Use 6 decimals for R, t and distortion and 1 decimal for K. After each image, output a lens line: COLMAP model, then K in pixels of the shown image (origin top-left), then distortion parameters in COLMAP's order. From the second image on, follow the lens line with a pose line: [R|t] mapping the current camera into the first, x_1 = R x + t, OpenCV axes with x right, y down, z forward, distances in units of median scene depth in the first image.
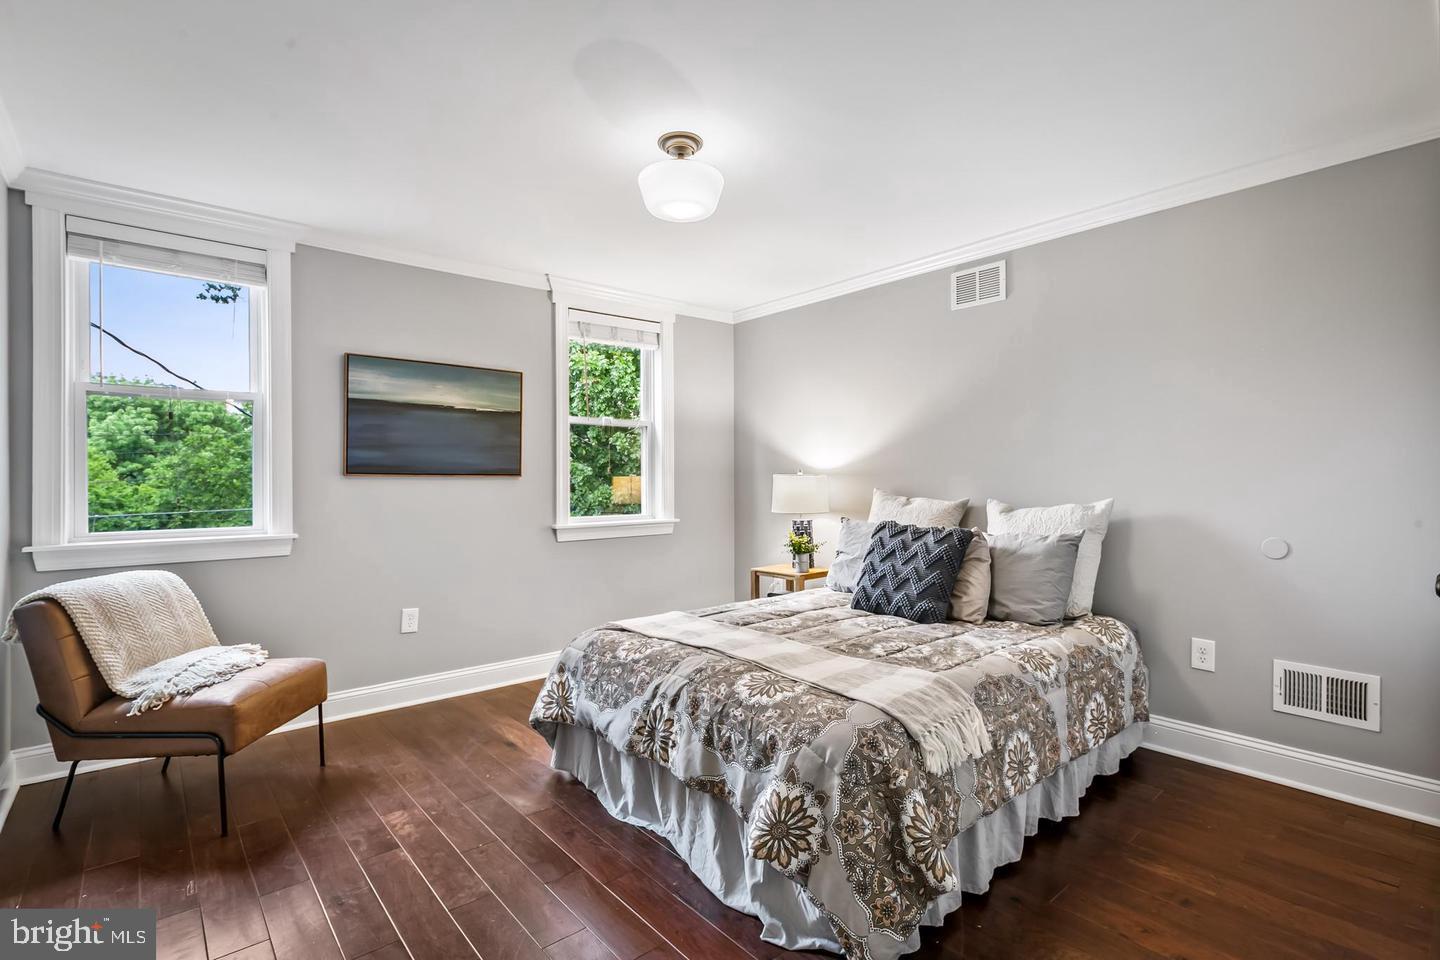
lens RADIAL K [[658.1, 0, 719.4], [0, 658.1, 482.5], [0, 0, 1]] dist [-0.000128, -0.000343]
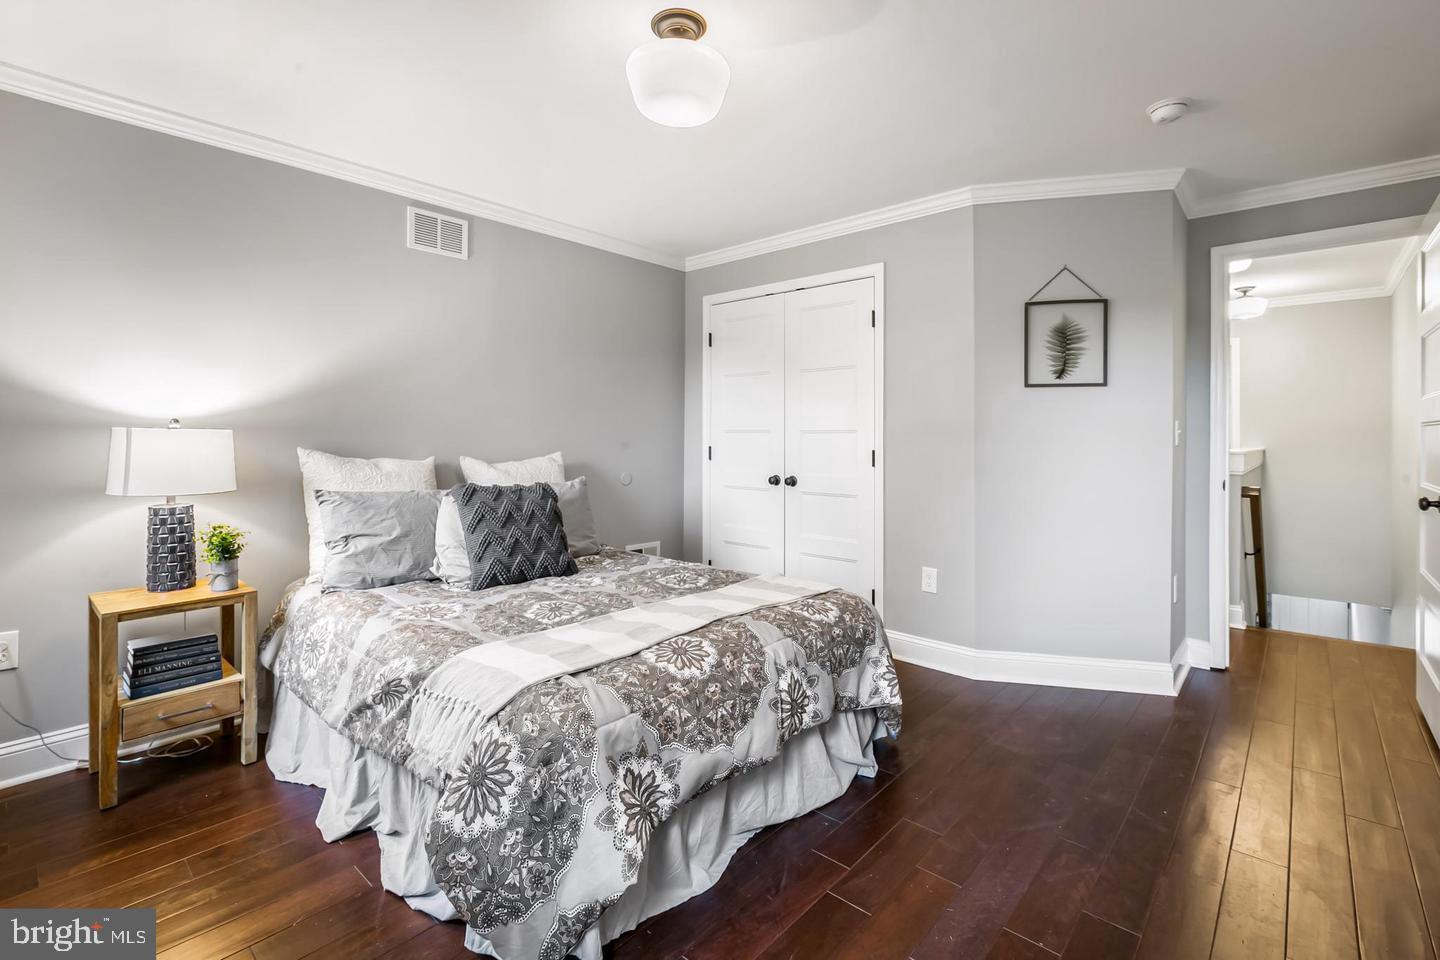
lens RADIAL K [[658.1, 0, 712.4], [0, 658.1, 436.8], [0, 0, 1]] dist [-0.000128, -0.000343]
pose [[-0.118032, 0.004094, 0.993001, -0.694290], [0.002408, 0.999990, -0.003837, 0.000197], [-0.993007, 0.001938, -0.118041, 0.834841]]
